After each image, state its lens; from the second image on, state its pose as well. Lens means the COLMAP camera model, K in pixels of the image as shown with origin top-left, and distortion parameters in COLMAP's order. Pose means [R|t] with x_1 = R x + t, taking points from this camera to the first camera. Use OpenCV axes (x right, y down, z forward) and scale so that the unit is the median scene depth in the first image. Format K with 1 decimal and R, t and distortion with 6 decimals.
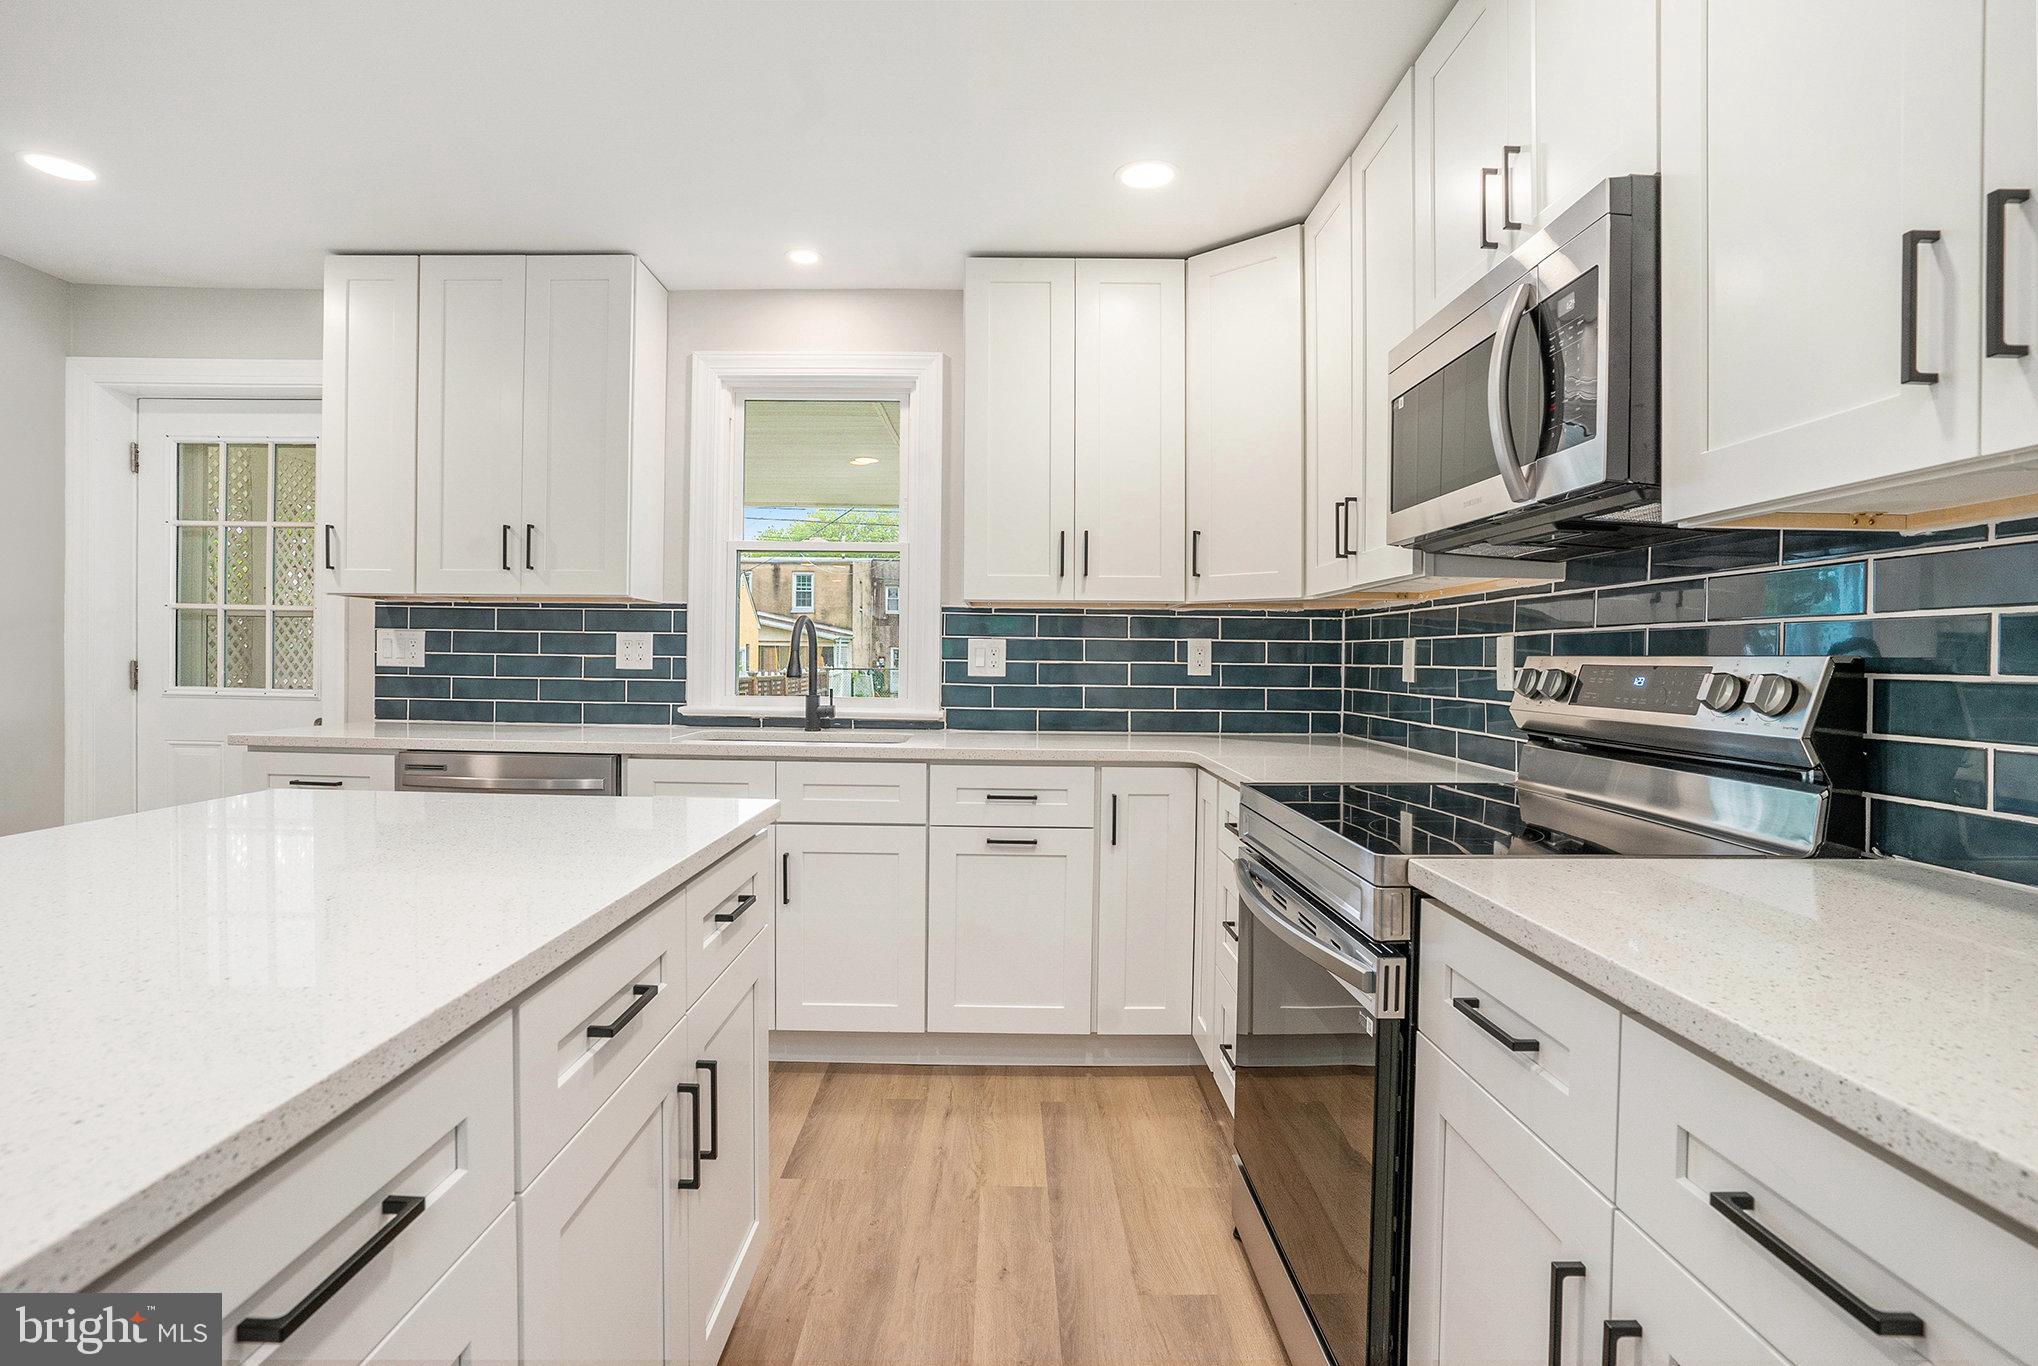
lens RADIAL K [[954.0, 0, 1019.0], [0, 954.0, 683.0], [0, 0, 1]] dist [-0.030892, 0.000062]
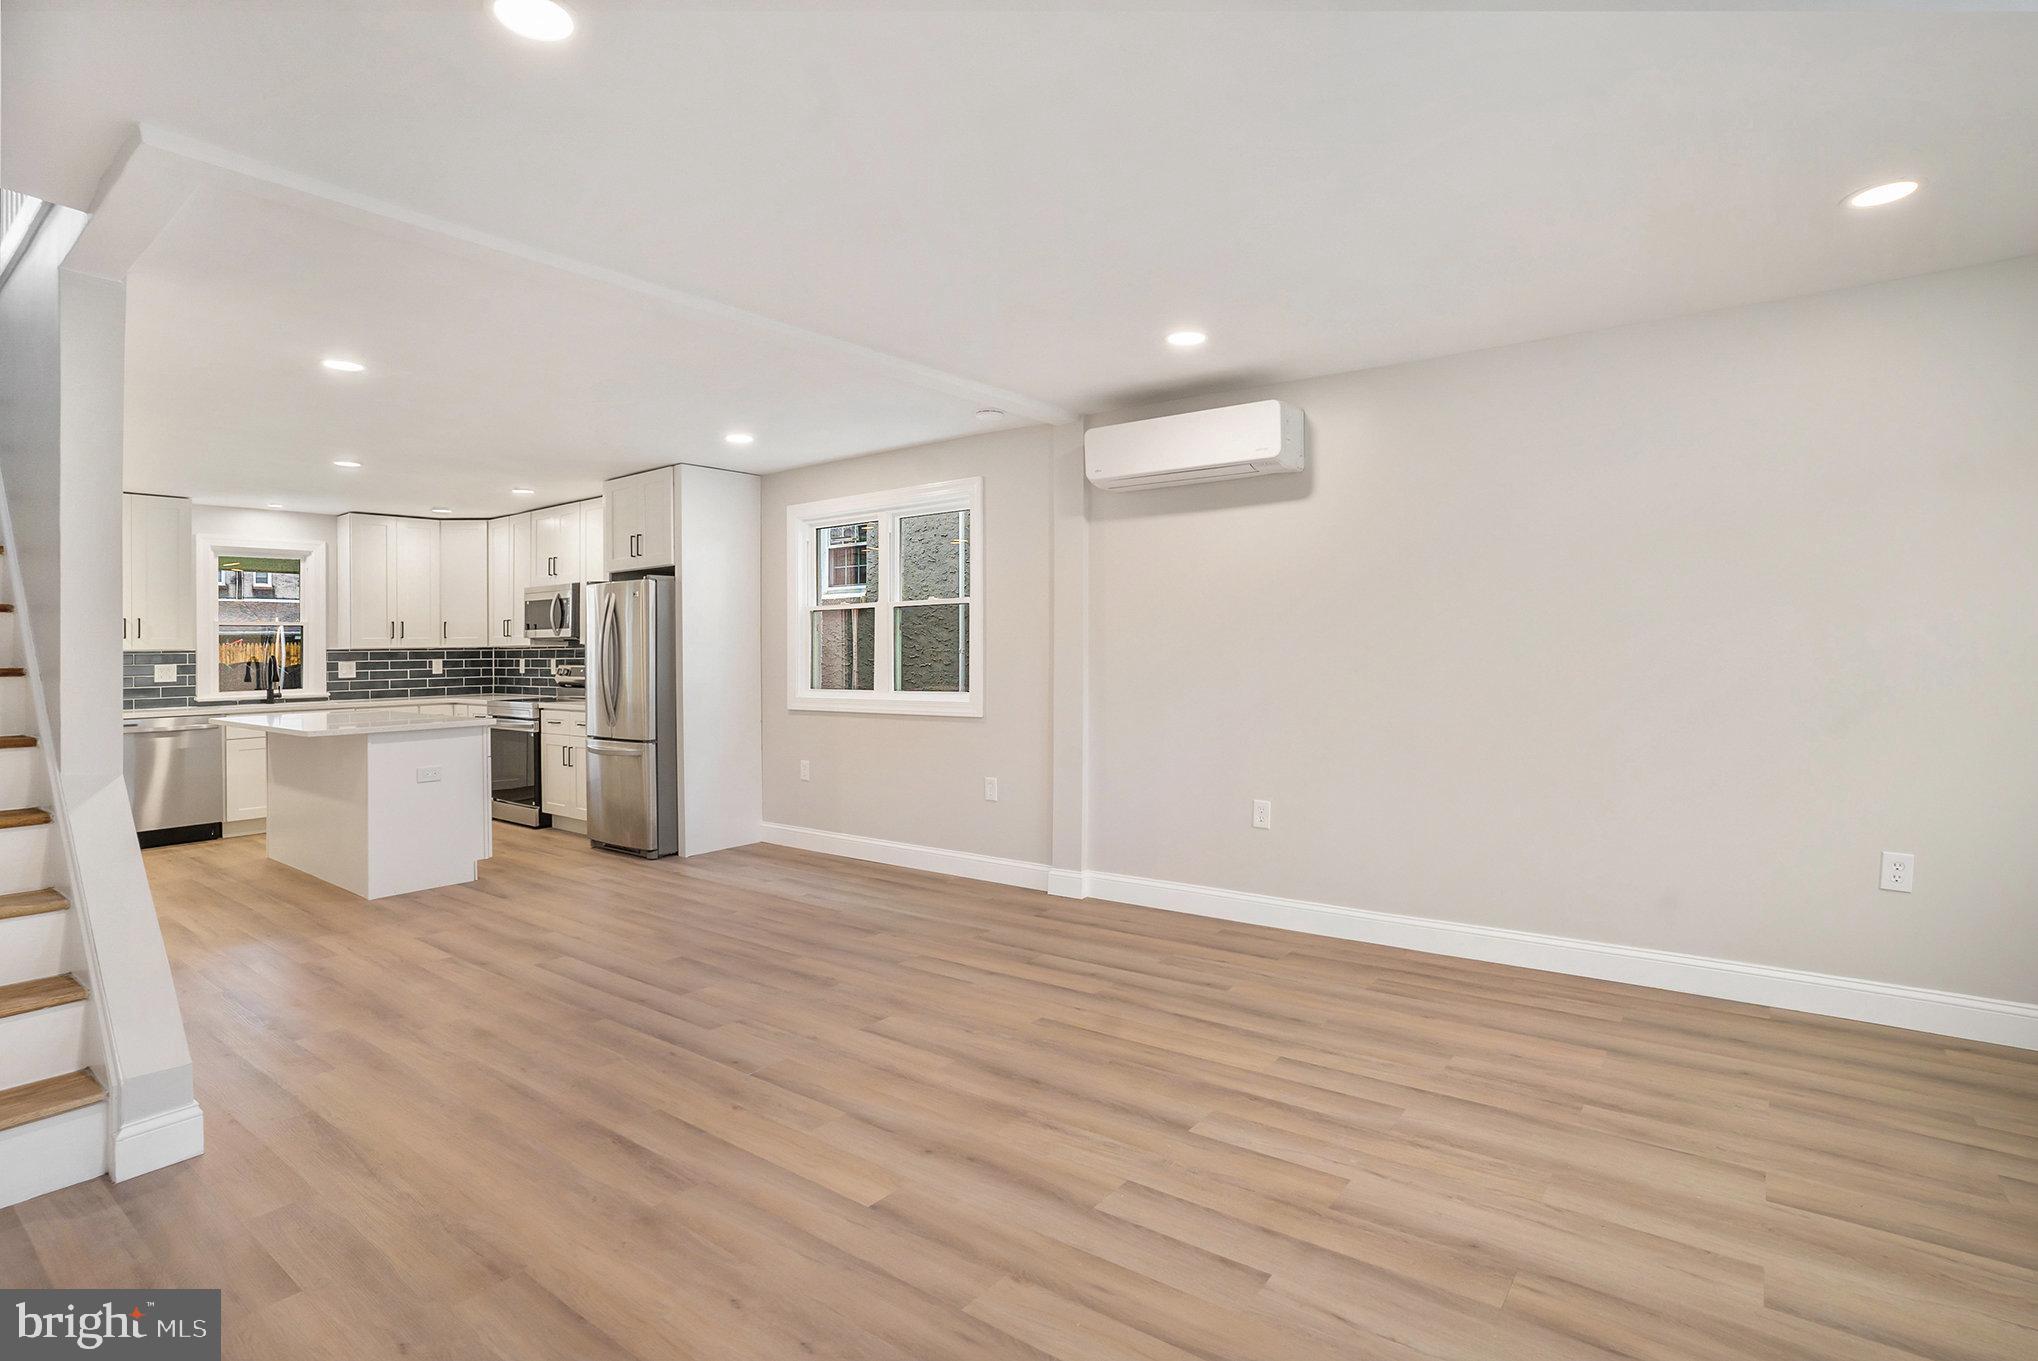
lens RADIAL K [[1109.0, 0, 1009.2], [0, 1109.0, 592.8], [0, 0, 1]] dist [-0.002131, 0.000593]
pose [[0.641867, 0.014468, 0.766679, -1.128814], [0.040446, 0.997791, -0.052691, -0.005855], [-0.765749, 0.064830, 0.639864, -2.134994]]
